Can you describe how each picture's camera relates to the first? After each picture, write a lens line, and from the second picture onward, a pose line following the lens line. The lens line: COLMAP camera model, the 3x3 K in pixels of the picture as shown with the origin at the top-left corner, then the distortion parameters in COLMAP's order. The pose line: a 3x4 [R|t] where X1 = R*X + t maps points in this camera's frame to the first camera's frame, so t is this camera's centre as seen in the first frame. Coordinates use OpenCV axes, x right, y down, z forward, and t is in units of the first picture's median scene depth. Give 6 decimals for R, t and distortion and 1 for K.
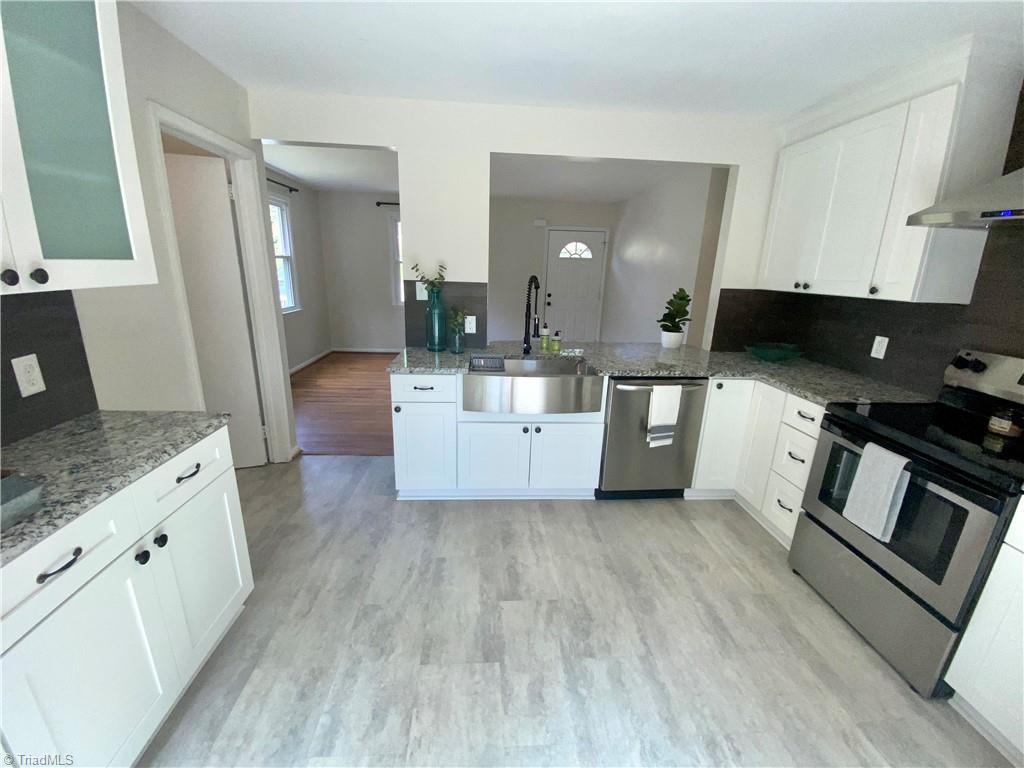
lens RADIAL K [[412.2, 0, 509.9], [0, 412.2, 383.1], [0, 0, 1]] dist [0.046126, -0.030282]
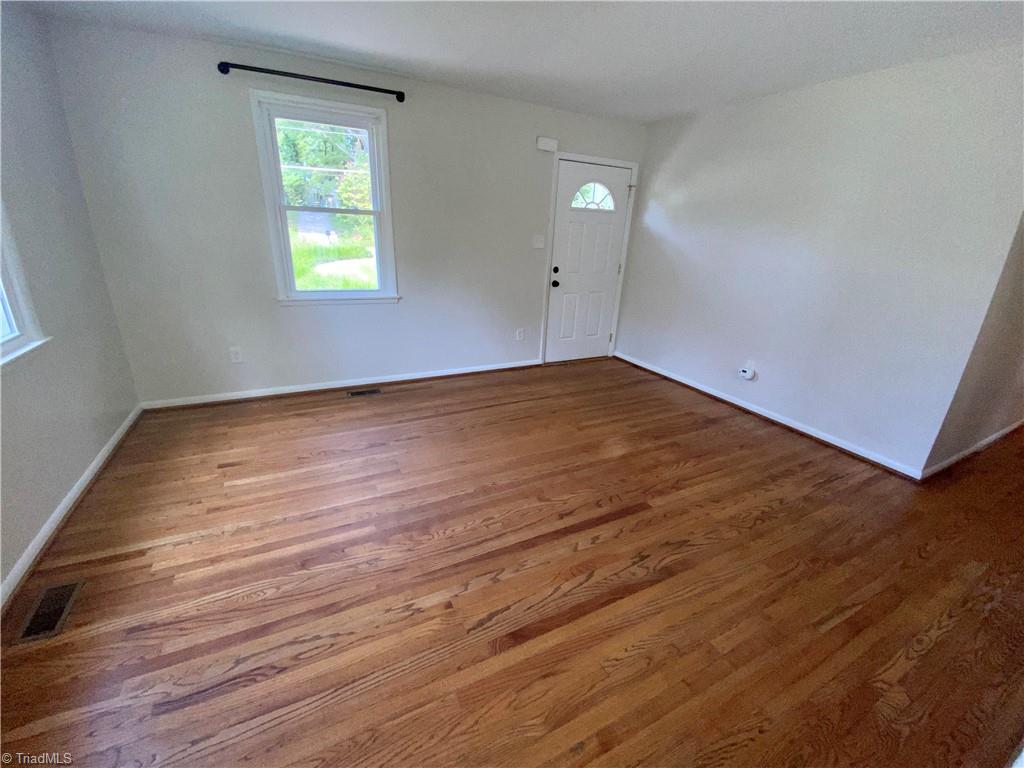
lens RADIAL K [[412.2, 0, 509.9], [0, 412.2, 383.1], [0, 0, 1]] dist [0.046126, -0.030282]
pose [[0.915221, -0.130109, 0.381368, -0.241576], [0.094636, 0.989369, 0.110426, -0.123478], [-0.391681, -0.064973, 0.917804, 0.459117]]
